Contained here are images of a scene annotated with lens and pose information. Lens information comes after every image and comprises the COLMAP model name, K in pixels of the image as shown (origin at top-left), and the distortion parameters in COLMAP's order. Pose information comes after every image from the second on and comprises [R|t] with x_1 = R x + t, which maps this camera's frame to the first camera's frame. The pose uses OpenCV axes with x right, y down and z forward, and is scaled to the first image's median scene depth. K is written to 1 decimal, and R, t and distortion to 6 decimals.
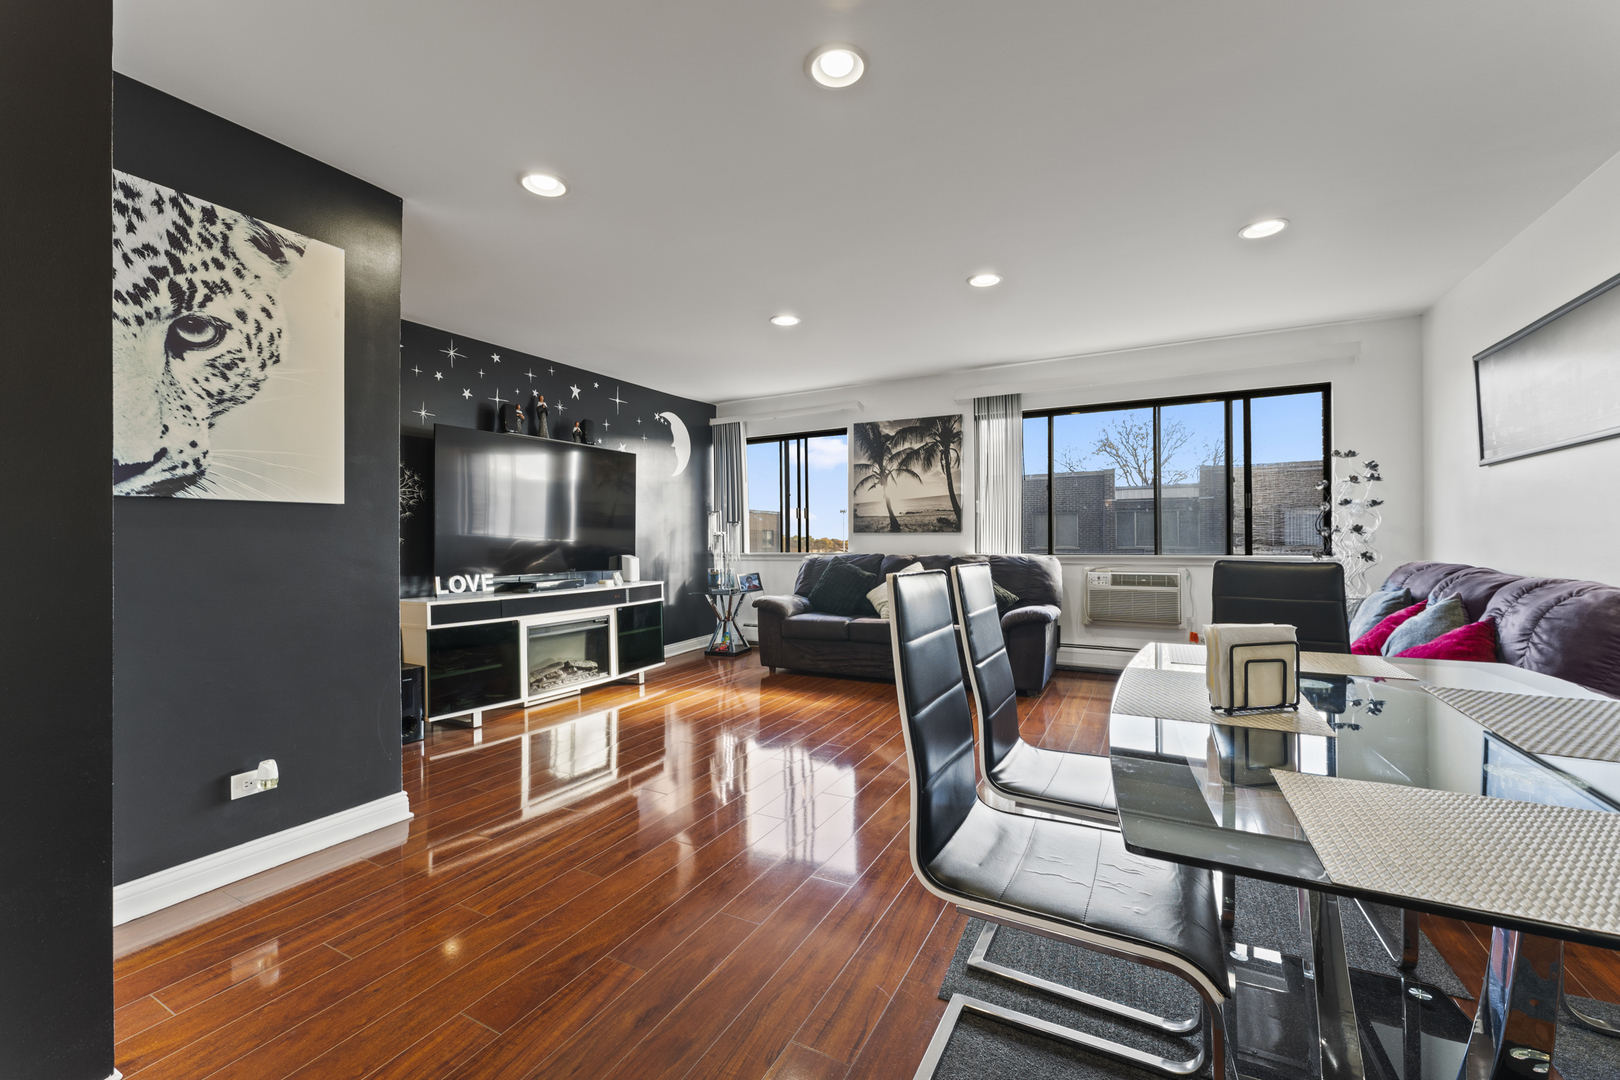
lens RADIAL K [[660.5, 0, 807.2], [0, 660.5, 559.7], [0, 0, 1]] dist [-0.003130, 0.000477]
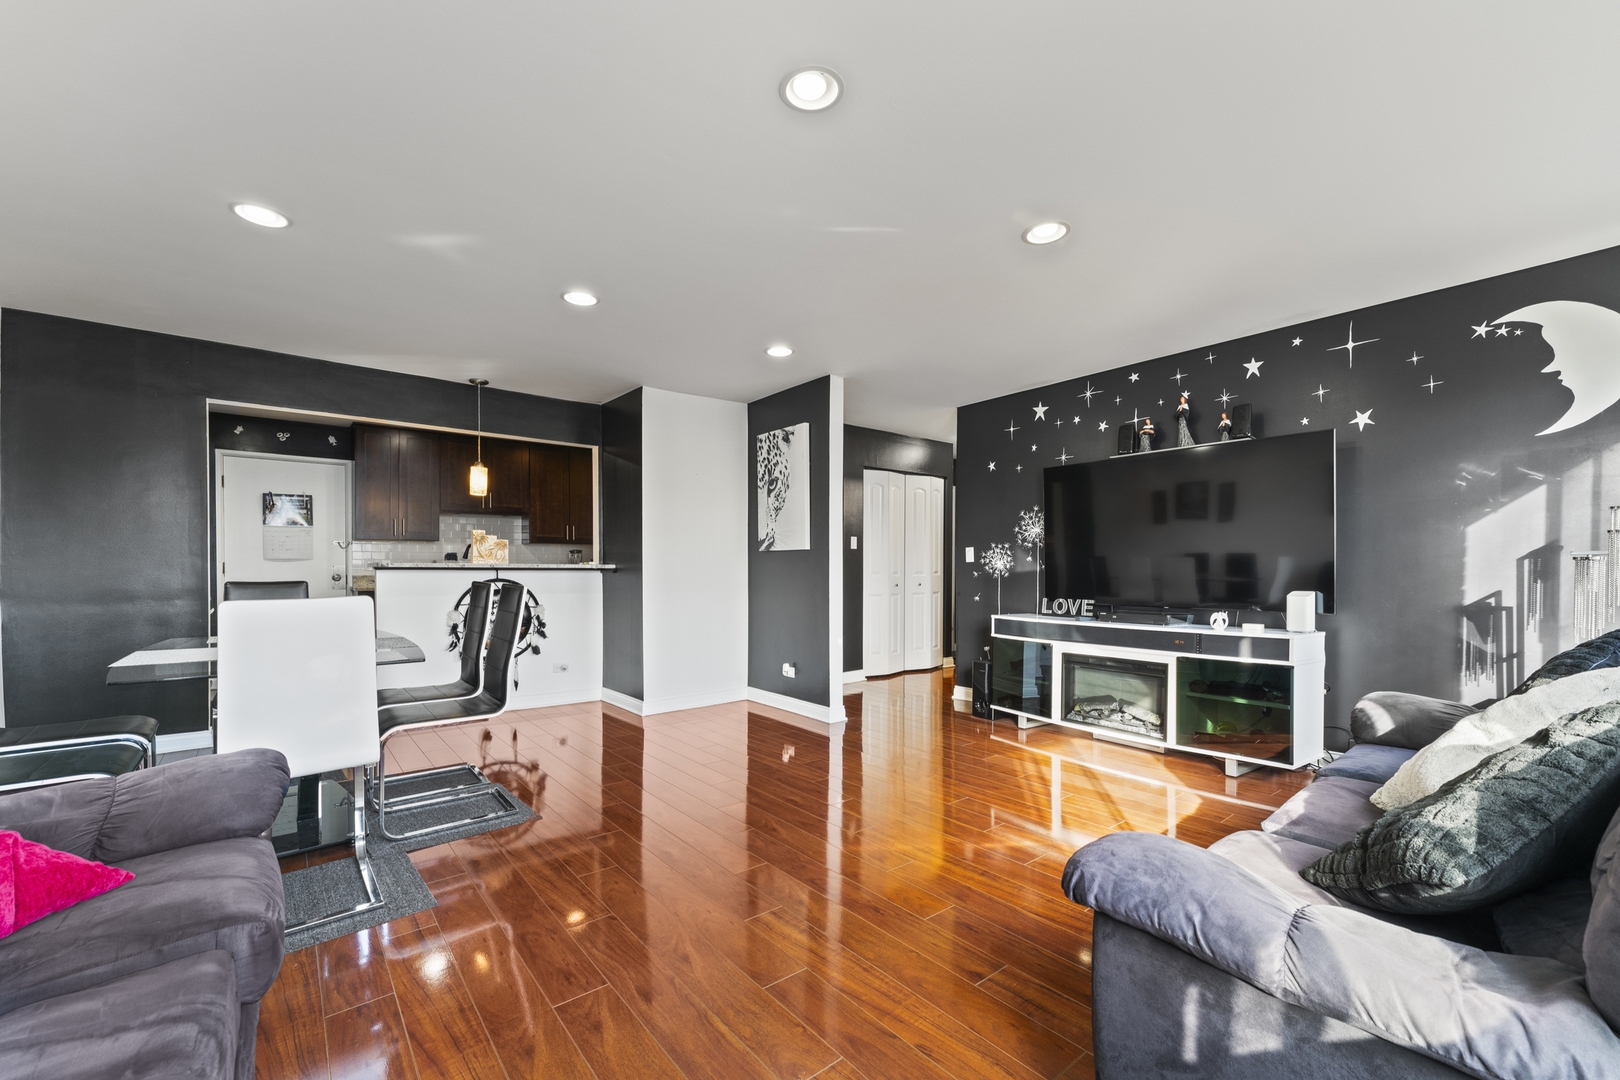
lens RADIAL K [[660.5, 0, 807.2], [0, 660.5, 559.7], [0, 0, 1]] dist [-0.003130, 0.000477]
pose [[-0.380973, -0.003416, -0.924580, 1.313131], [-0.022042, 0.999743, 0.005389, -0.074594], [0.924324, 0.022433, -0.380950, 2.033731]]
